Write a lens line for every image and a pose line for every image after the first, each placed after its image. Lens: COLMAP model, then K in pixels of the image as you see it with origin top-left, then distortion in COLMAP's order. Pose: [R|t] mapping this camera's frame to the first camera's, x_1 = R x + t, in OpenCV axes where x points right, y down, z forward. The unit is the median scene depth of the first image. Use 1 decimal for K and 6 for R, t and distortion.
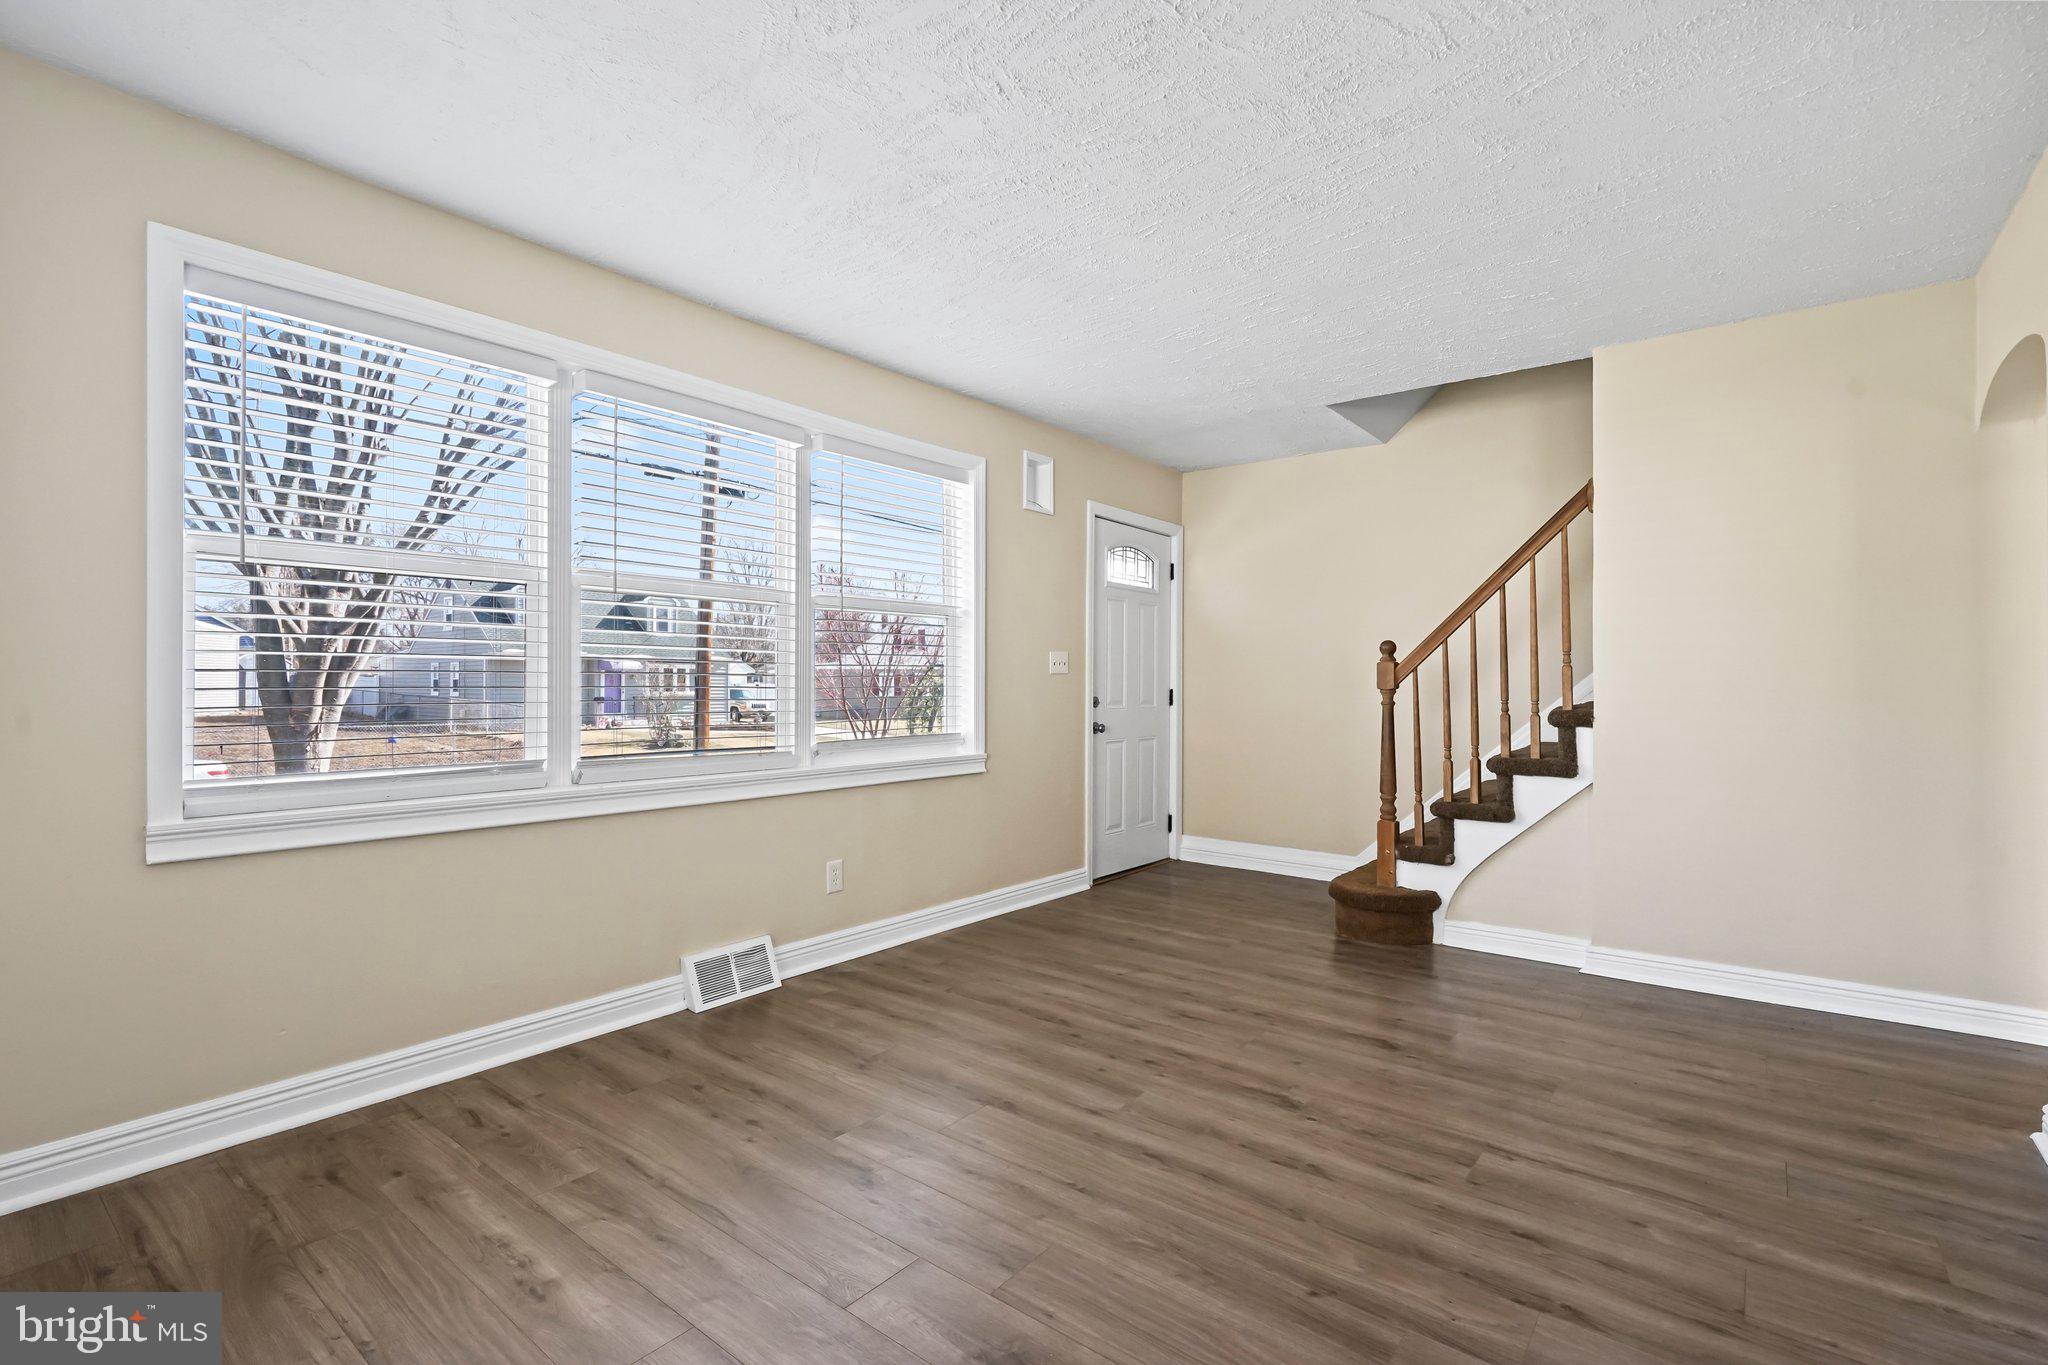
lens RADIAL K [[937.4, 0, 1024.0], [0, 937.4, 682.5], [0, 0, 1]] dist [-0.003951, -0.000244]
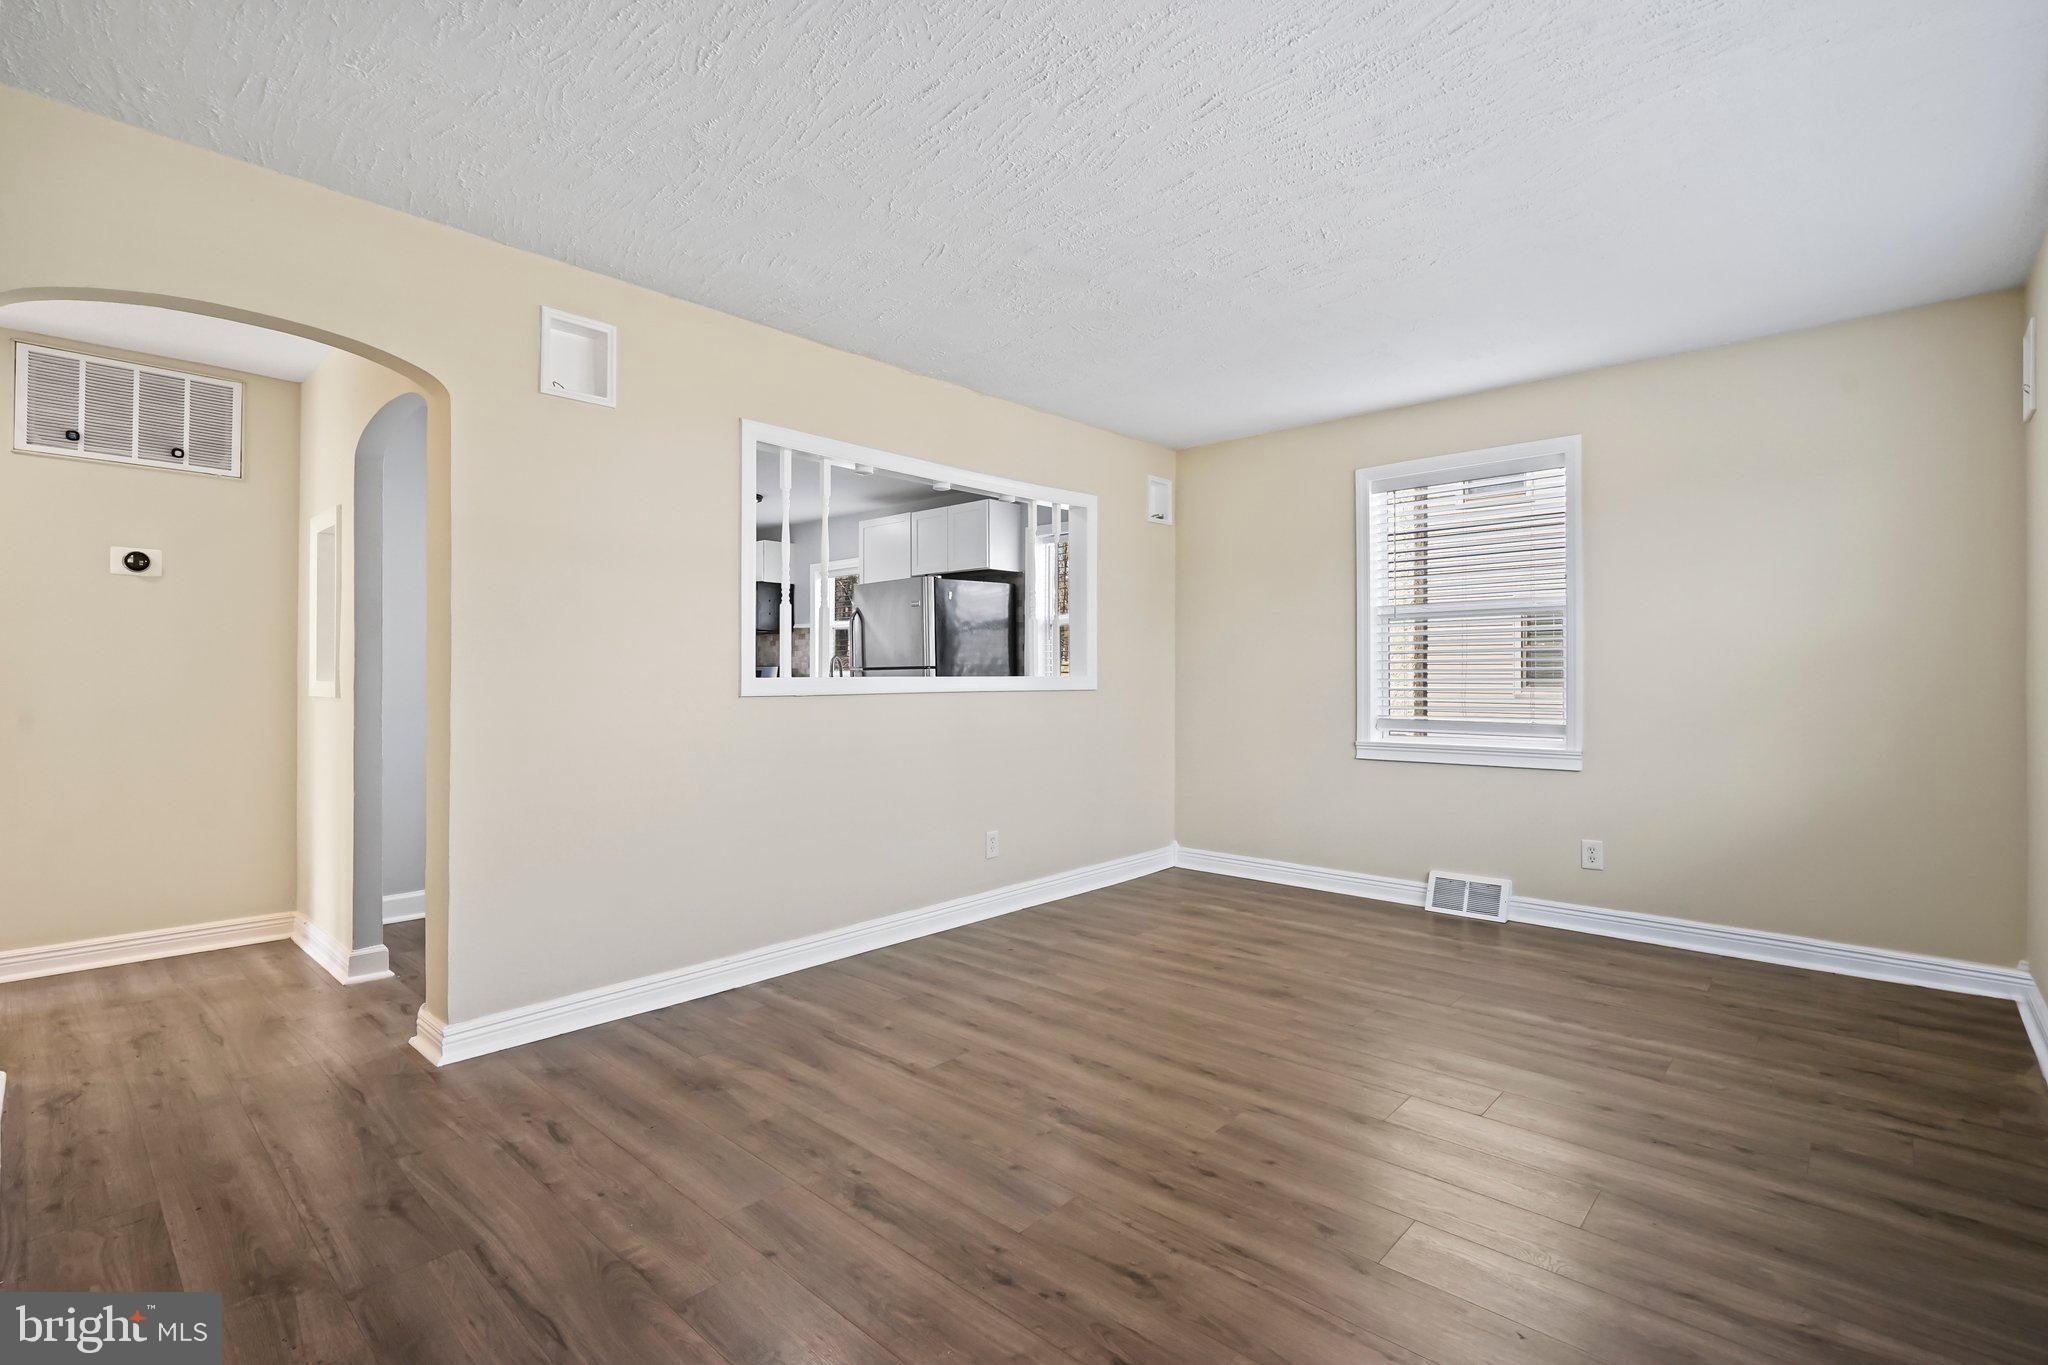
lens RADIAL K [[939.9, 0, 1018.8], [0, 939.9, 674.2], [0, 0, 1]] dist [-0.001522, -0.000044]
pose [[-0.996957, -0.002589, 0.077910, 0.271989], [-0.003144, 0.999971, -0.006998, 0.007299], [-0.077889, -0.007222, -0.996936, 2.104547]]
